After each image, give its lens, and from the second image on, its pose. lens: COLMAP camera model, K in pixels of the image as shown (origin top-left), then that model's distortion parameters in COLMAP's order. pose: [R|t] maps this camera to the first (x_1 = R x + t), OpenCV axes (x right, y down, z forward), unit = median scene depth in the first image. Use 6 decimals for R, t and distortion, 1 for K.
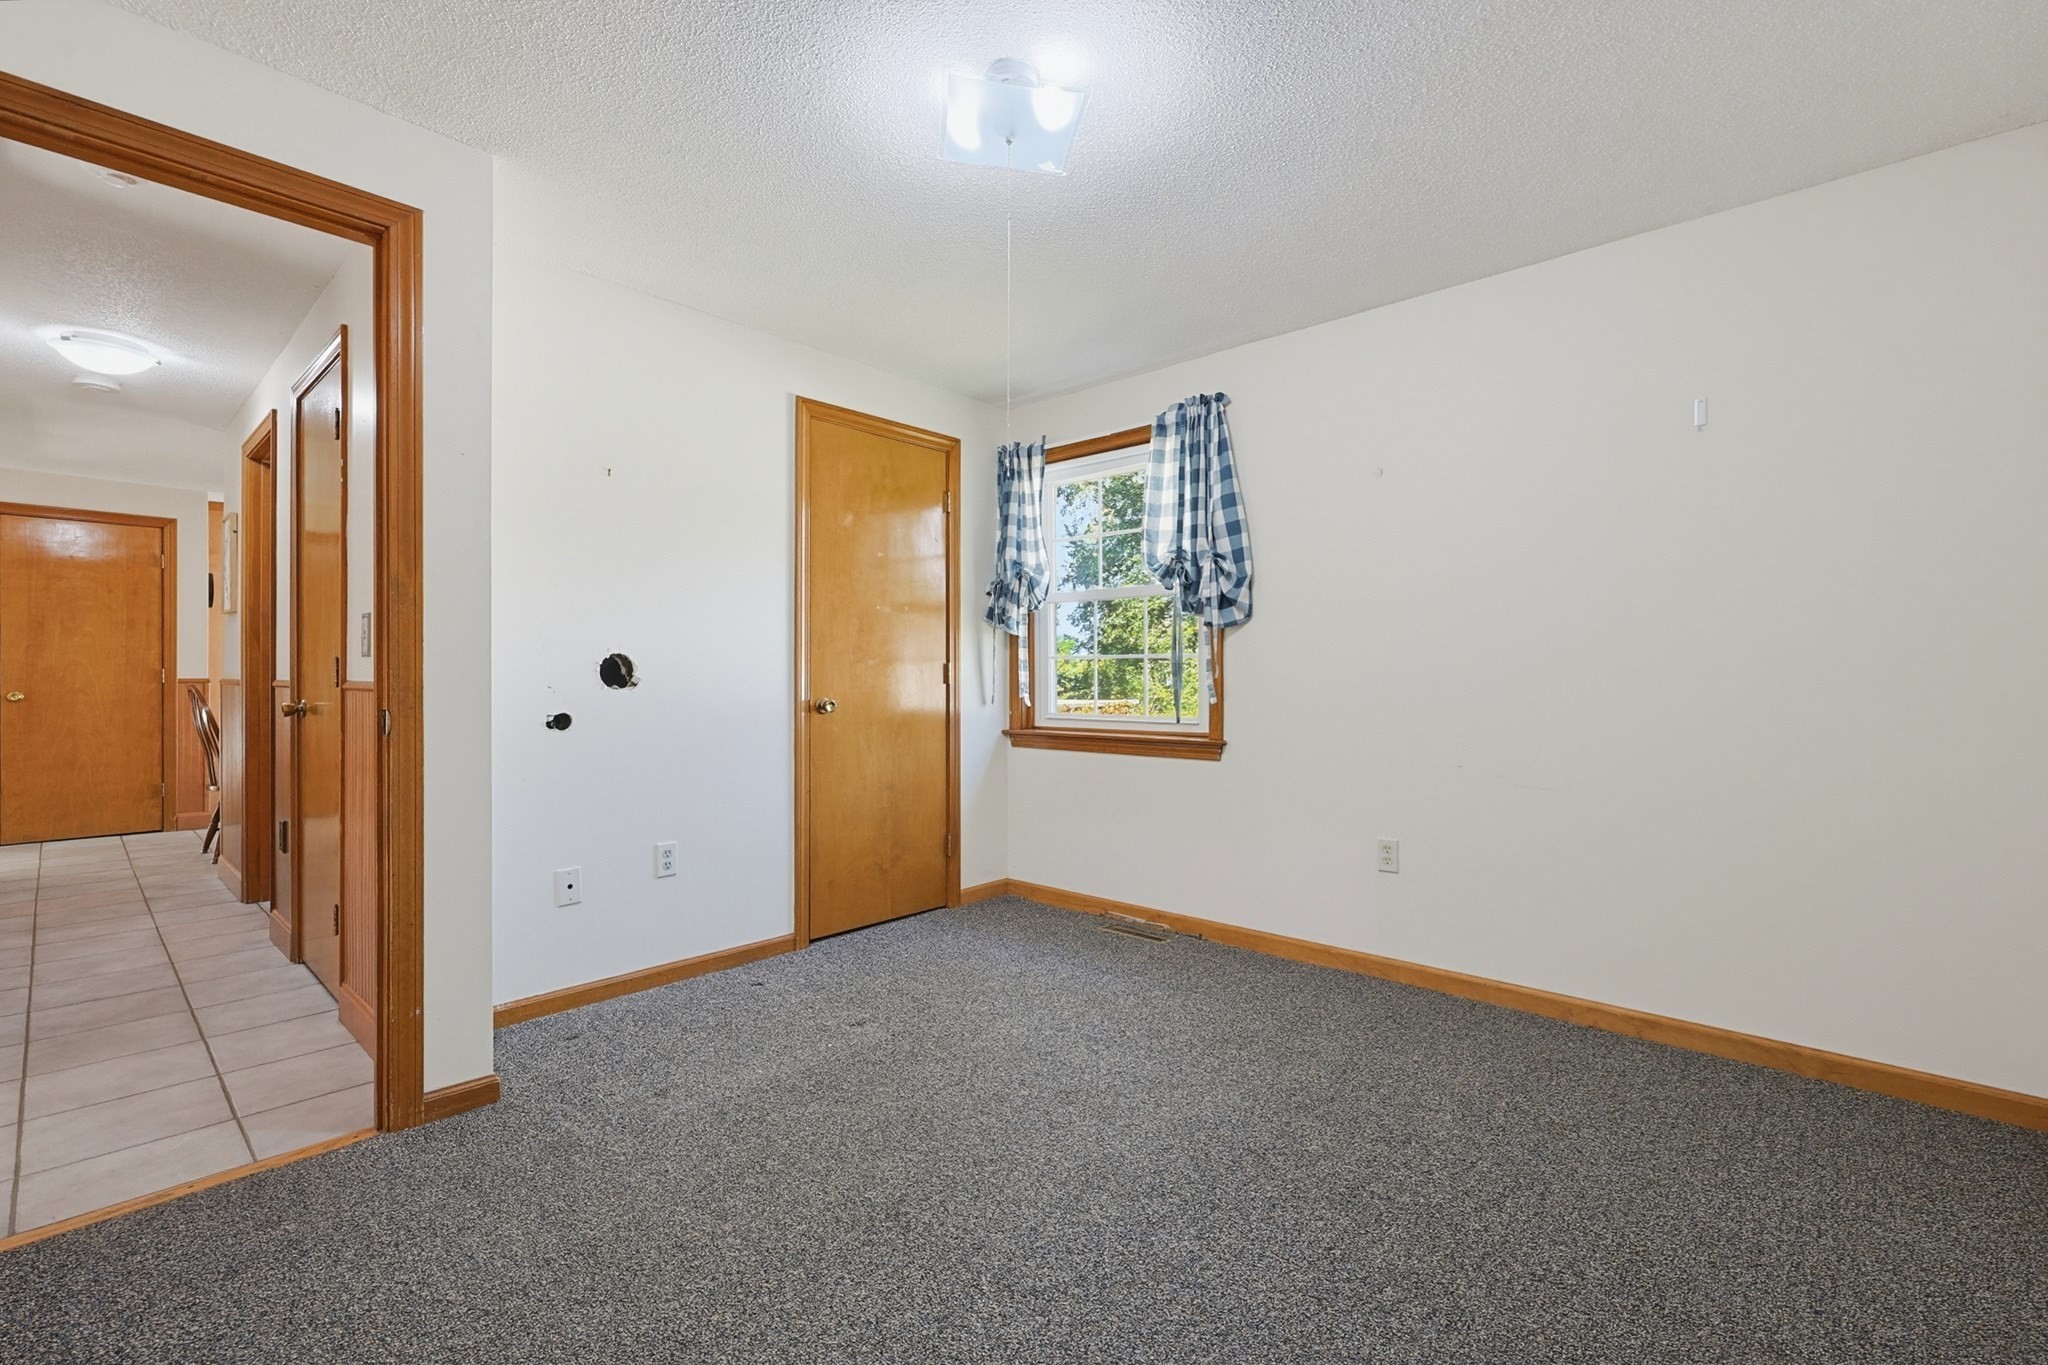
lens RADIAL K [[890.5, 0, 1024.3], [0, 890.5, 671.3], [0, 0, 1]] dist [0.003505, 0.000877]
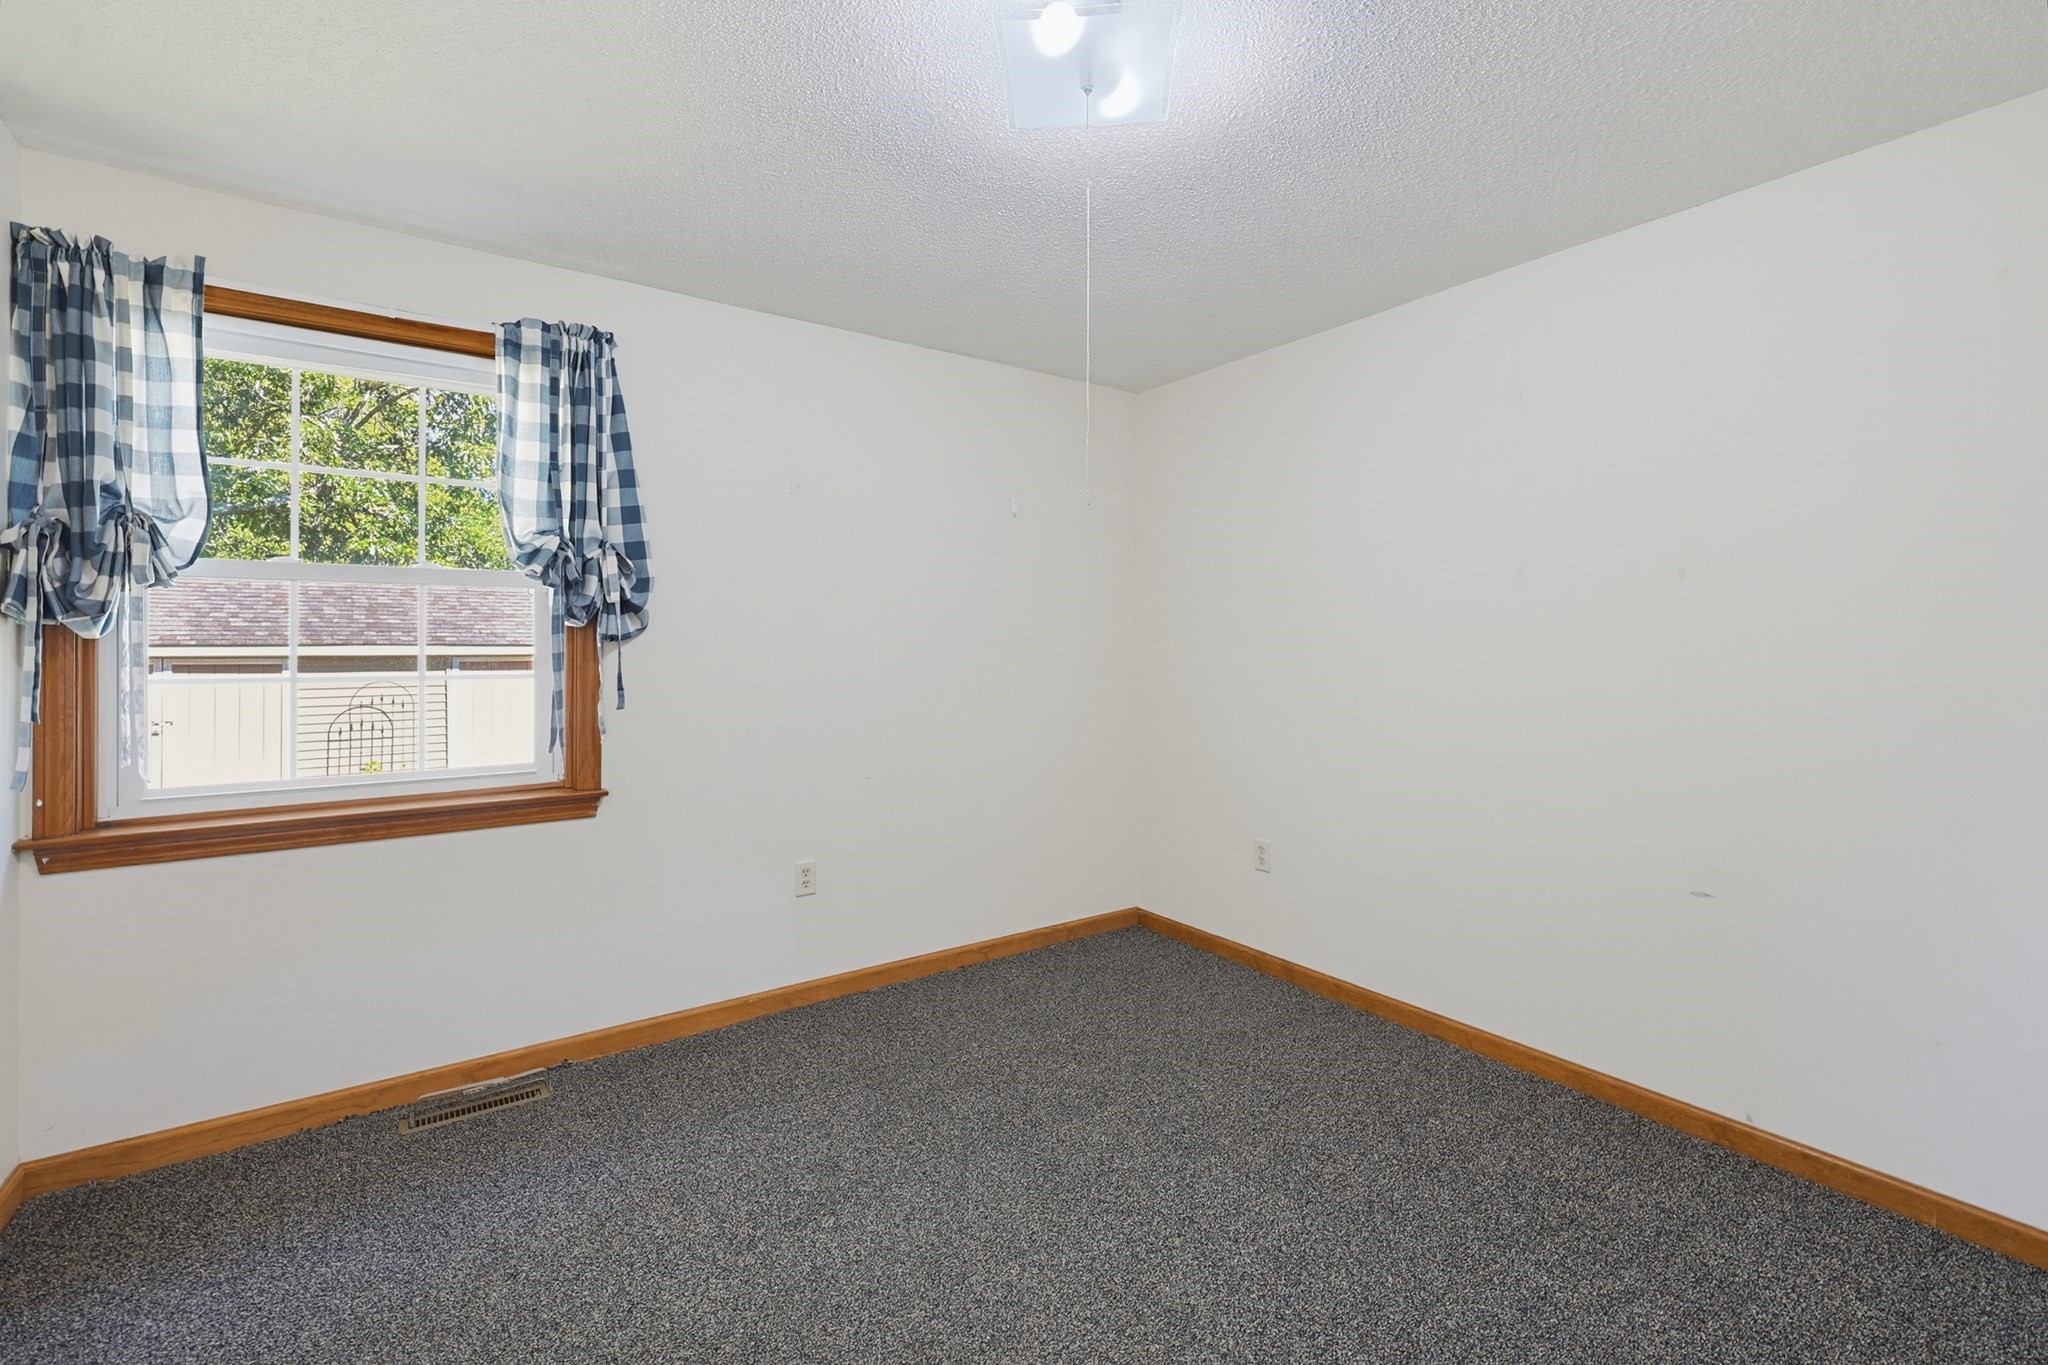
lens RADIAL K [[875.4, 0, 1022.7], [0, 875.4, 645.8], [0, 0, 1]] dist [-0.002034, -0.000385]
pose [[0.210109, 0.002457, 0.977675, -0.421942], [-0.003891, 0.999991, -0.001676, -0.044239], [-0.977670, -0.003452, 0.210116, 0.480942]]
